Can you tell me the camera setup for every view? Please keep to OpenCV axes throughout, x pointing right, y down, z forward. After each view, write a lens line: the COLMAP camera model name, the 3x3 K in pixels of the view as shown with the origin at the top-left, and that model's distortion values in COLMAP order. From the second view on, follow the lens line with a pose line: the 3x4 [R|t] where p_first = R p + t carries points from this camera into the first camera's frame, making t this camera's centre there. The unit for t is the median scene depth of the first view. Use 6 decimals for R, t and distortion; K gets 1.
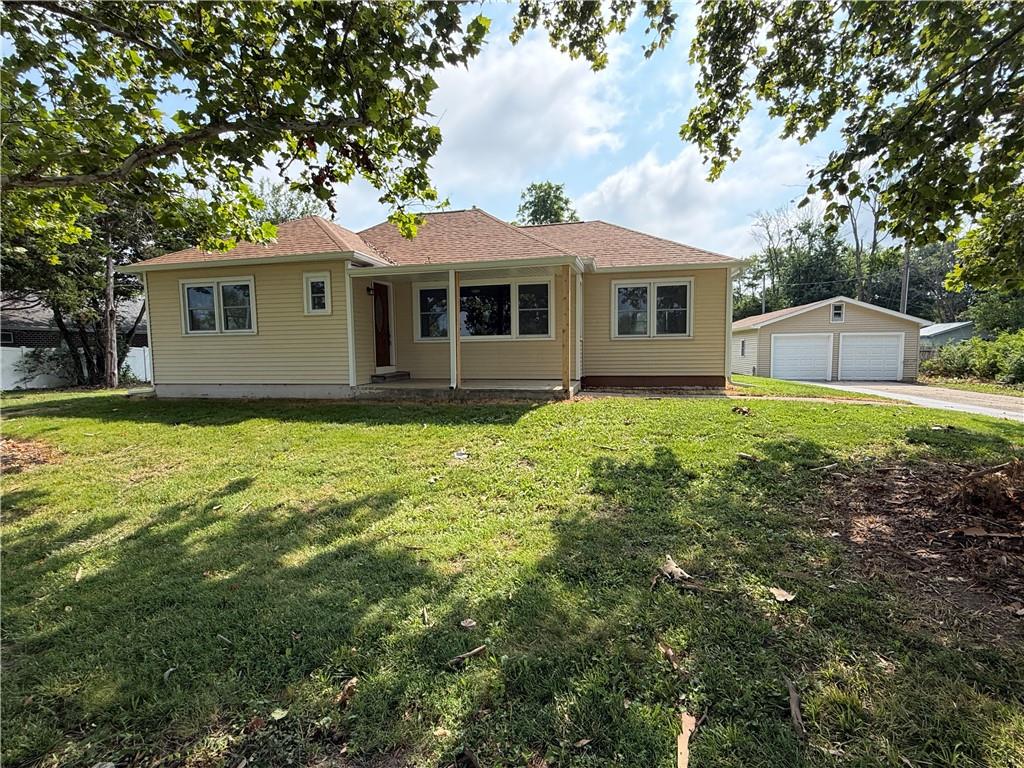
lens RADIAL K [[472.3, 0, 514.3], [0, 472.3, 390.3], [0, 0, 1]] dist [-0.003125, -0.001335]
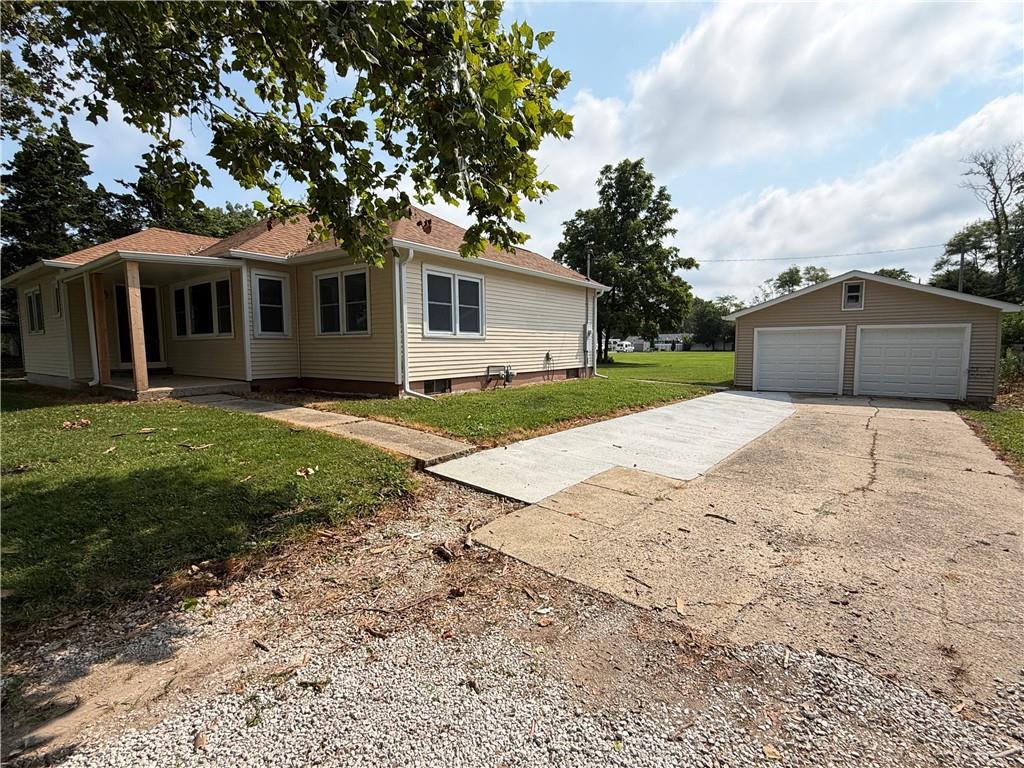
lens RADIAL K [[480.9, 0, 512.0], [0, 480.9, 384.0], [0, 0, 1]] dist [0.001459, 0.000119]
pose [[0.922054, 0.044657, -0.384477, 0.514668], [-0.042215, 0.998999, 0.014794, -0.027290], [0.384753, 0.002589, 0.923016, 0.173969]]
